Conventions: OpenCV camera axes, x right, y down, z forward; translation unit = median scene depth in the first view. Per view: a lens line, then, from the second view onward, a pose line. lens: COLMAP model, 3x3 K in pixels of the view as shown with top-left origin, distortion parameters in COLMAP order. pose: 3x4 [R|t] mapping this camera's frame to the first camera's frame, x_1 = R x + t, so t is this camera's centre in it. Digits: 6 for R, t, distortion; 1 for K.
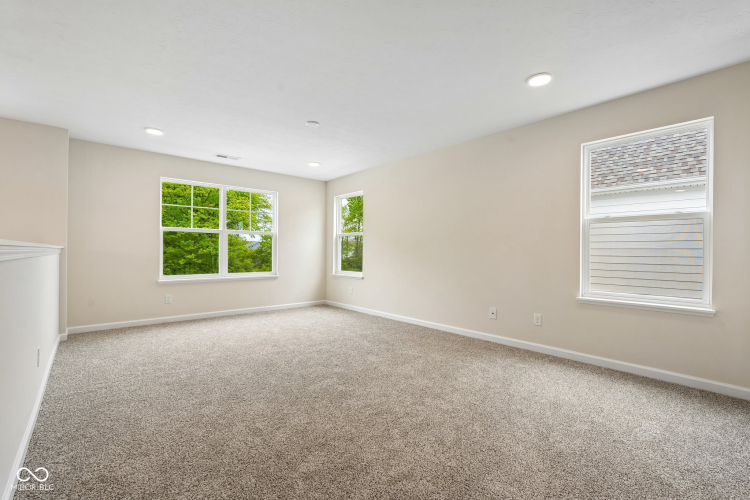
lens RADIAL K [[326.6, 0, 378.8], [0, 326.6, 250.5], [0, 0, 1]] dist [-0.031398, 0.013139]
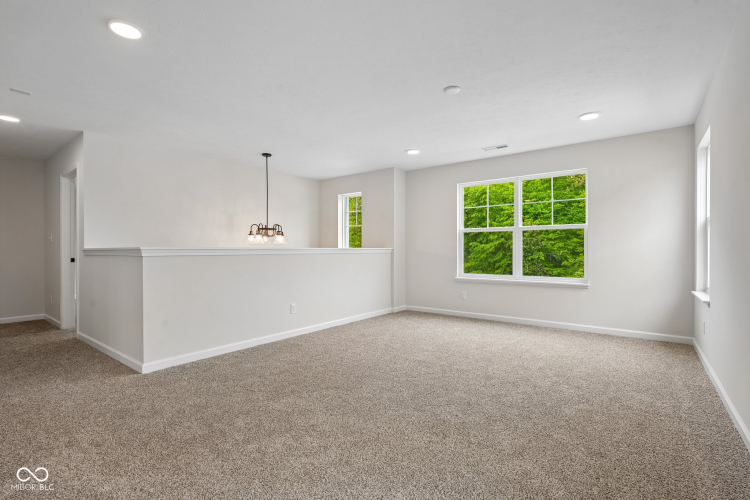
lens RADIAL K [[363.9, 0, 386.1], [0, 363.9, 251.1], [0, 0, 1]] dist [0.001959, 0.000173]
pose [[0.186605, -0.002131, -0.982433, 0.434258], [0.006626, 0.999978, -0.000910, 0.001868], [0.982413, -0.006340, 0.186615, 0.455612]]
